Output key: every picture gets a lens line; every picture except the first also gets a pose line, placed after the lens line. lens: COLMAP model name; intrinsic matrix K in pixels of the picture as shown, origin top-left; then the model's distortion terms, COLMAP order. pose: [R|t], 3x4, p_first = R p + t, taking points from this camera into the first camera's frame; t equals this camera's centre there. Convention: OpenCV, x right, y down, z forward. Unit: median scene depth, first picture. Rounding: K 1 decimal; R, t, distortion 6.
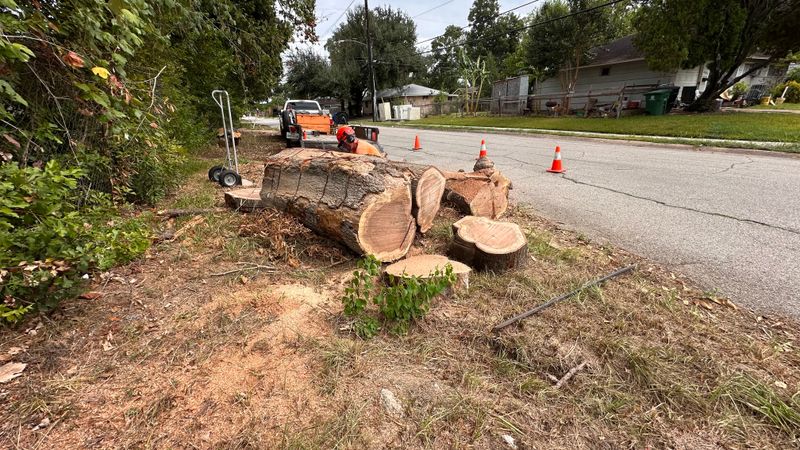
lens RADIAL K [[327.1, 0, 402.1], [0, 327.1, 223.9], [0, 0, 1]] dist [-0.003637, 0.000536]
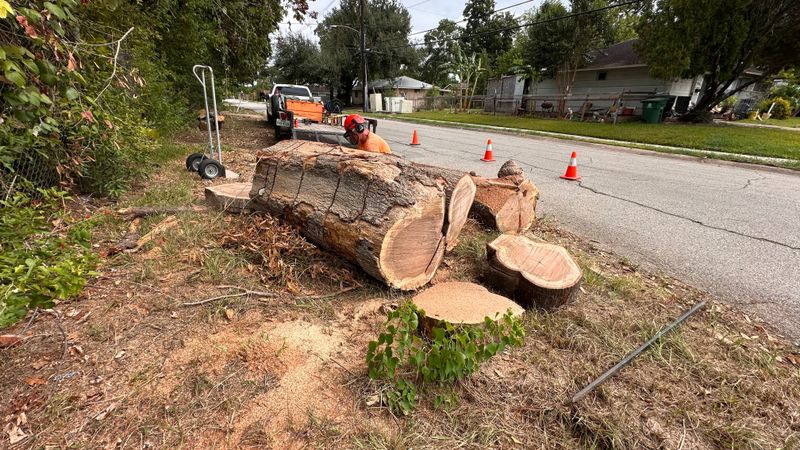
lens RADIAL K [[327.1, 0, 402.1], [0, 327.1, 223.9], [0, 0, 1]] dist [-0.003637, 0.000536]
pose [[0.997715, 0.043216, 0.051932, -0.062076], [-0.044247, 0.998842, 0.018879, -0.032870], [-0.051056, -0.021134, 0.998472, 0.107791]]
